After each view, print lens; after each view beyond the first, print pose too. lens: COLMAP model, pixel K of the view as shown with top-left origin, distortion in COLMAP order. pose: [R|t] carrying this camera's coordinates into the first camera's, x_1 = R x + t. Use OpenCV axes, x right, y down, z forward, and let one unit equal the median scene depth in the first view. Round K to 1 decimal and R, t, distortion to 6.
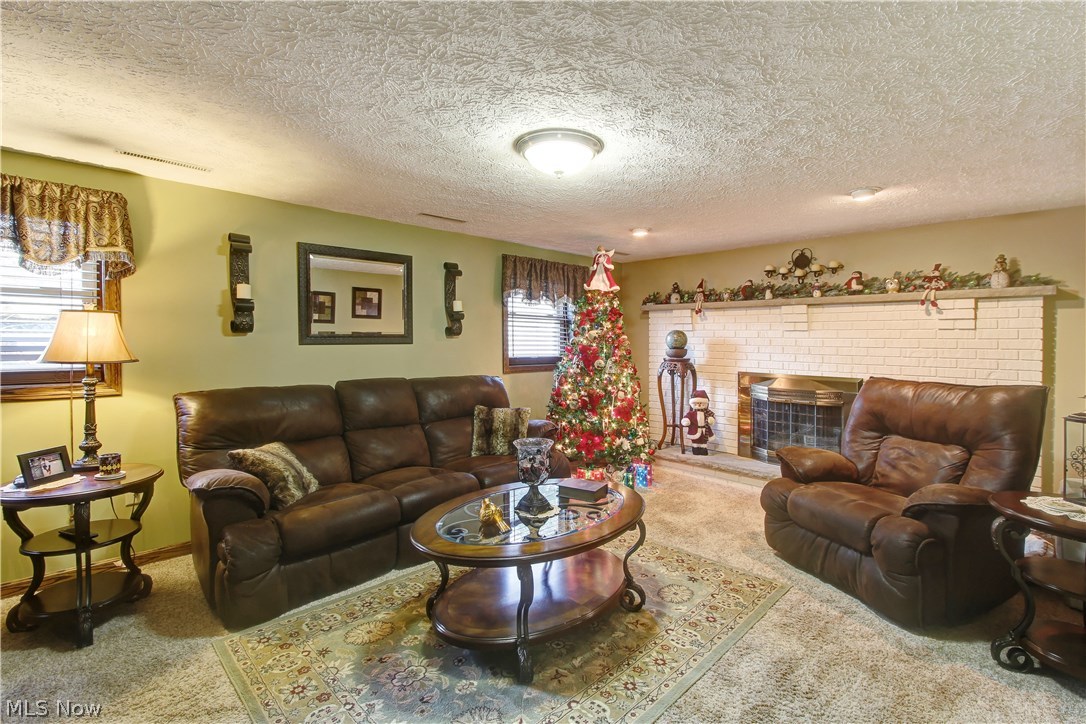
lens RADIAL K [[500.7, 0, 543.4], [0, 500.7, 344.6], [0, 0, 1]] dist [0.001106, 0.000230]
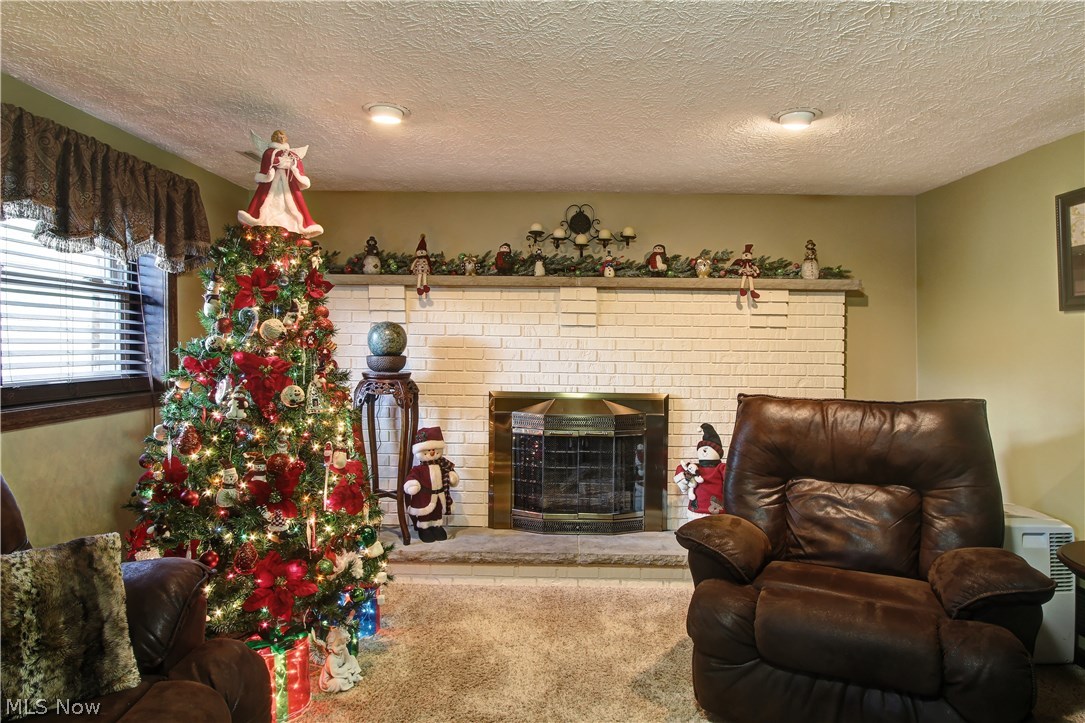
lens RADIAL K [[634.1, 0, 543.6], [0, 634.1, 341.2], [0, 0, 1]] dist [-0.004000, -0.000548]
pose [[0.703035, -0.002322, 0.711151, -0.124308], [0.003693, 0.999993, -0.000385, -0.007510], [-0.711145, 0.002897, 0.703039, 0.436045]]
